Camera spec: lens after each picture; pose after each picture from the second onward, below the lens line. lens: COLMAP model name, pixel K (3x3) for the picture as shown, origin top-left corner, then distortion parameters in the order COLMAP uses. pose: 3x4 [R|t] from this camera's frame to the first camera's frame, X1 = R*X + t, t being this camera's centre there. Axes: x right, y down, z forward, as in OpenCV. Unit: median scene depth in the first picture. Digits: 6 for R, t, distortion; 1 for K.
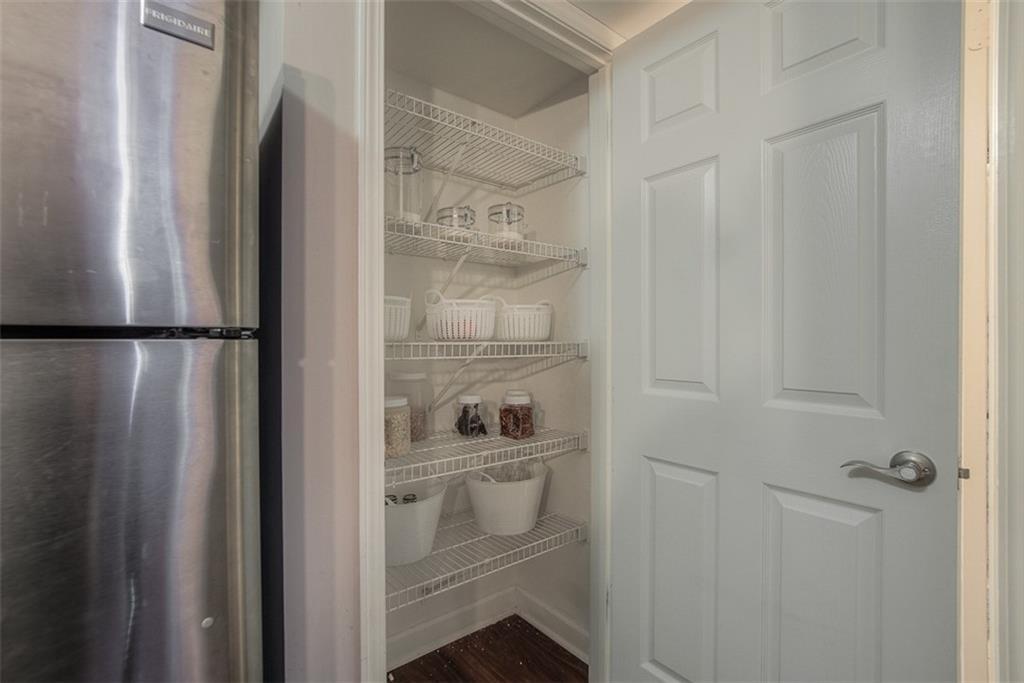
lens RADIAL K [[453.0, 0, 512.0], [0, 453.0, 341.5], [0, 0, 1]] dist [-0.013075, 0.000285]
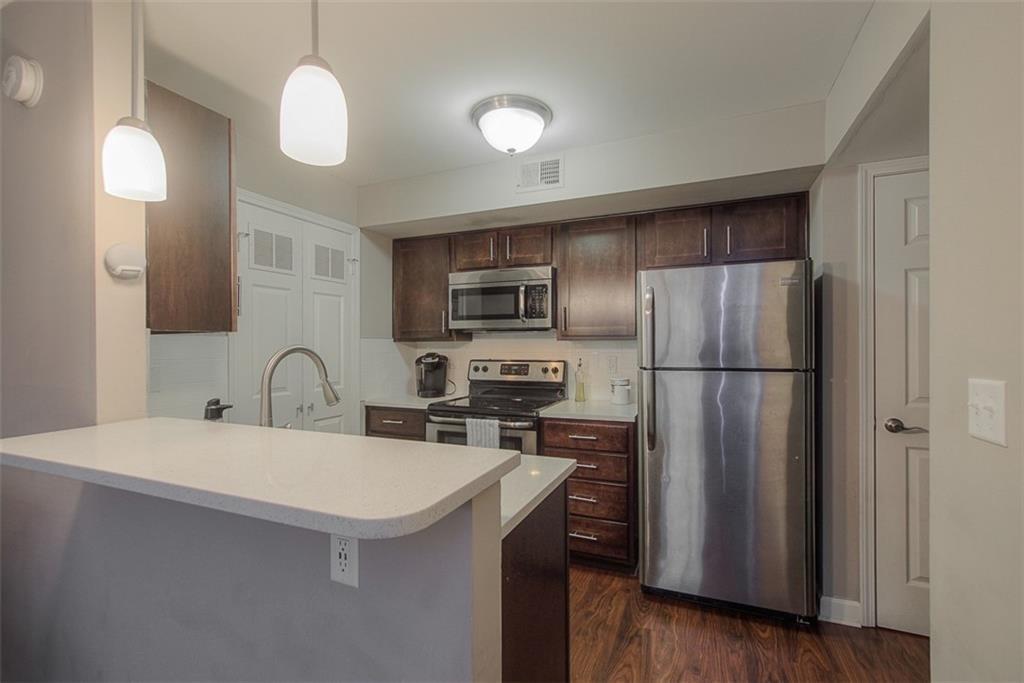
lens RADIAL K [[453.0, 0, 512.0], [0, 453.0, 341.5], [0, 0, 1]] dist [-0.013075, 0.000285]
pose [[0.483978, -0.043107, -0.874018, 0.776084], [-0.018552, 0.998056, -0.059497, 0.001235], [0.874884, 0.045010, 0.482237, -1.599879]]
